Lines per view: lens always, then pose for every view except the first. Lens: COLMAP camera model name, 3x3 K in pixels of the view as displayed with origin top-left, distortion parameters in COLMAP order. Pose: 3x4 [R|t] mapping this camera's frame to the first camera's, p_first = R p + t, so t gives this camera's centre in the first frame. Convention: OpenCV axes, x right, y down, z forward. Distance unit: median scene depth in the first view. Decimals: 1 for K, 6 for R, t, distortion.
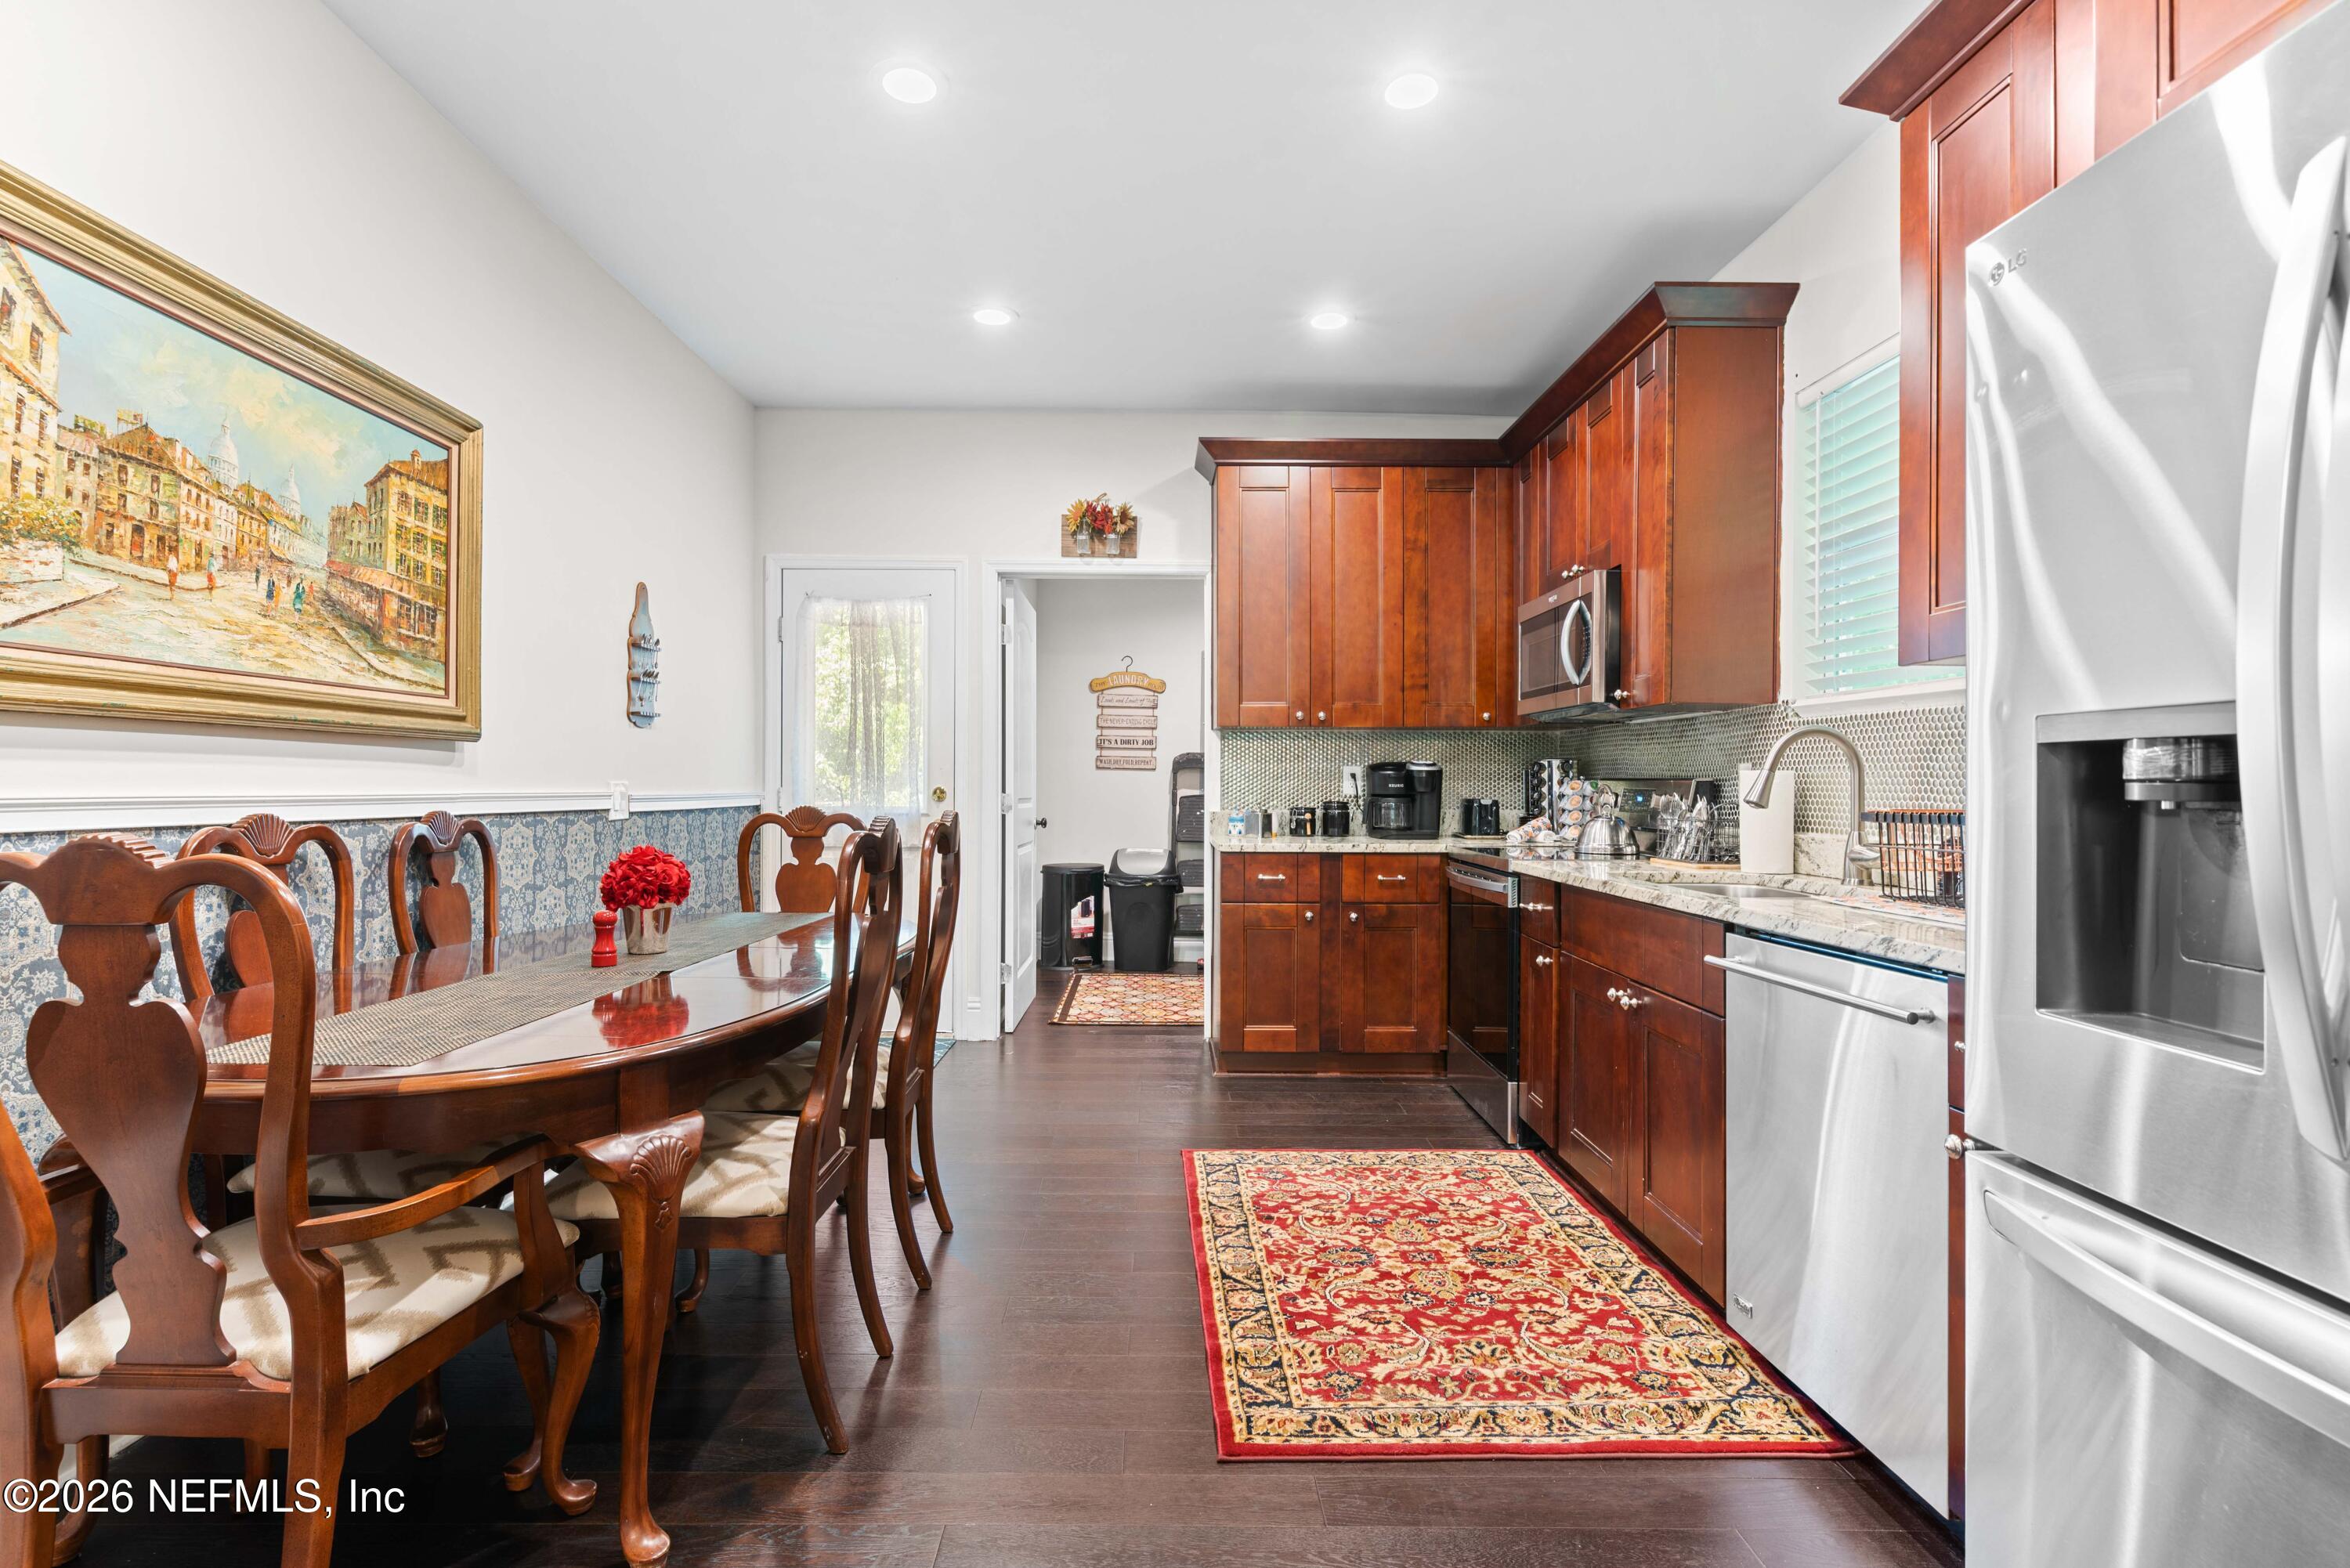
lens RADIAL K [[1114.1, 0, 1175.1], [0, 1114.1, 775.4], [0, 0, 1]] dist [0.000508, 0.000138]
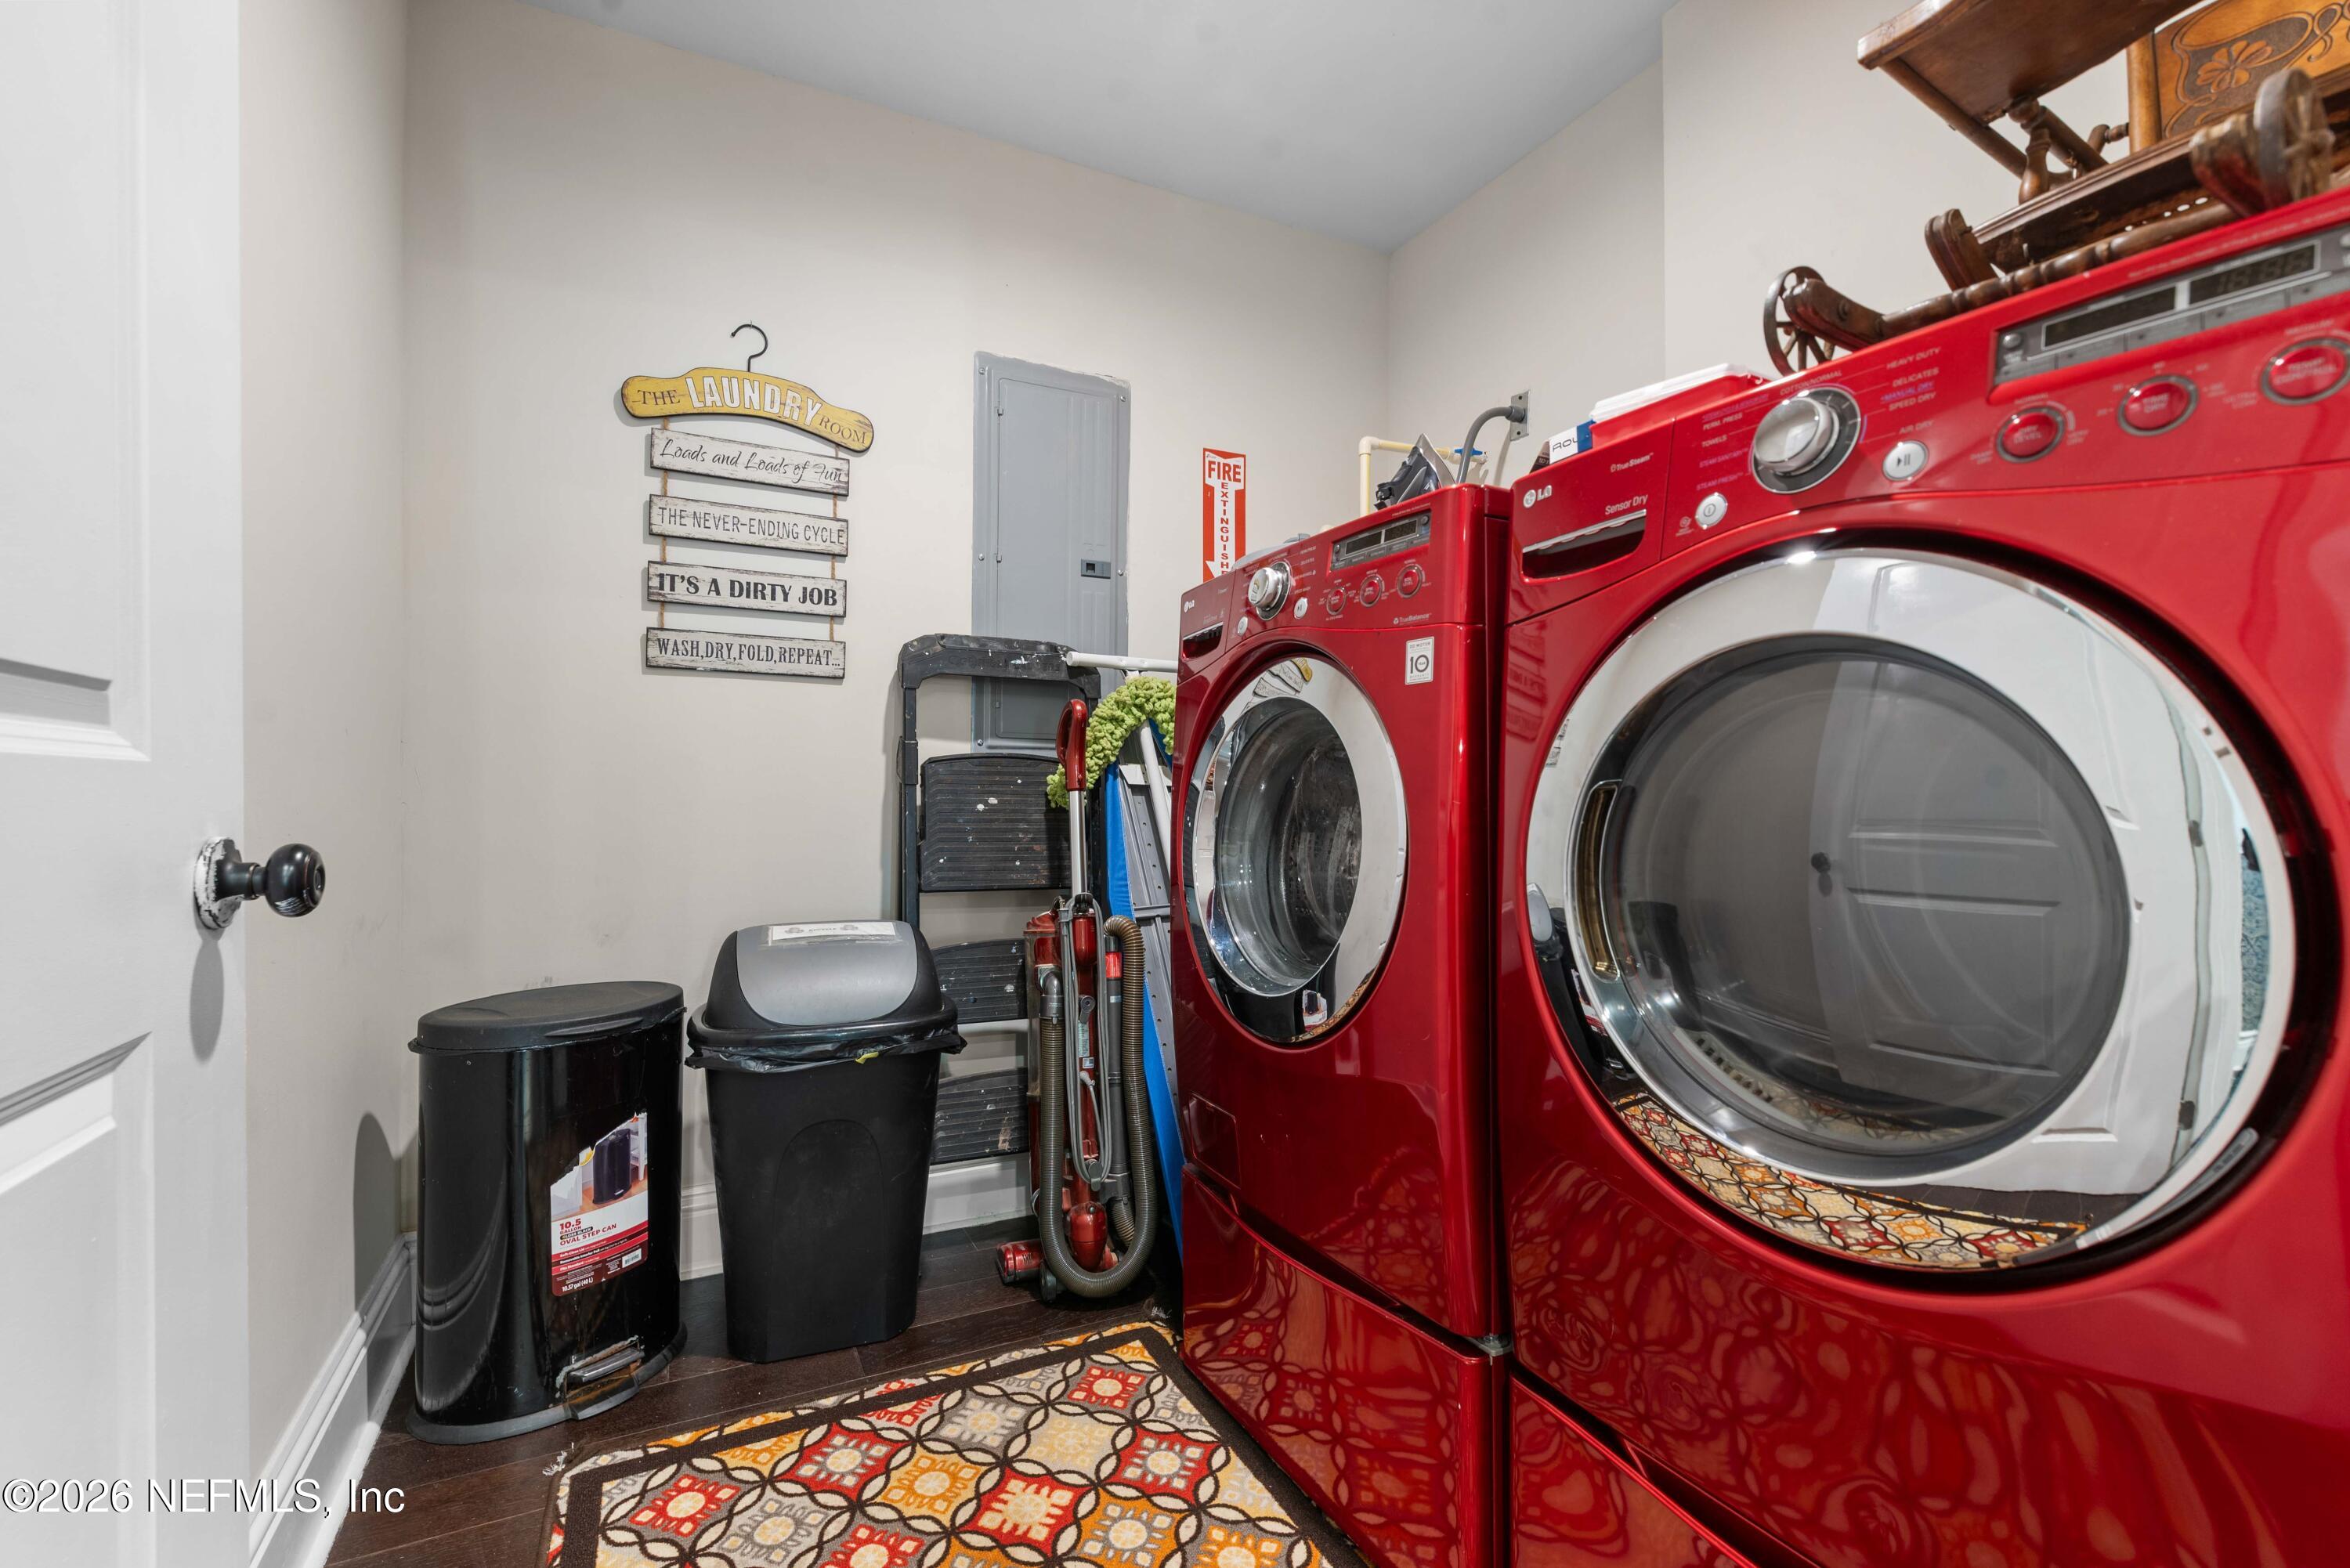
lens RADIAL K [[1004.9, 0, 1181.2], [0, 1004.9, 778.9], [0, 0, 1]] dist [0.002040, 0.000039]
pose [[0.899081, -0.005718, 0.437746, -0.091241], [0.004824, 0.999983, 0.003155, 0.037893], [-0.437756, -0.000725, 0.899093, 1.053928]]
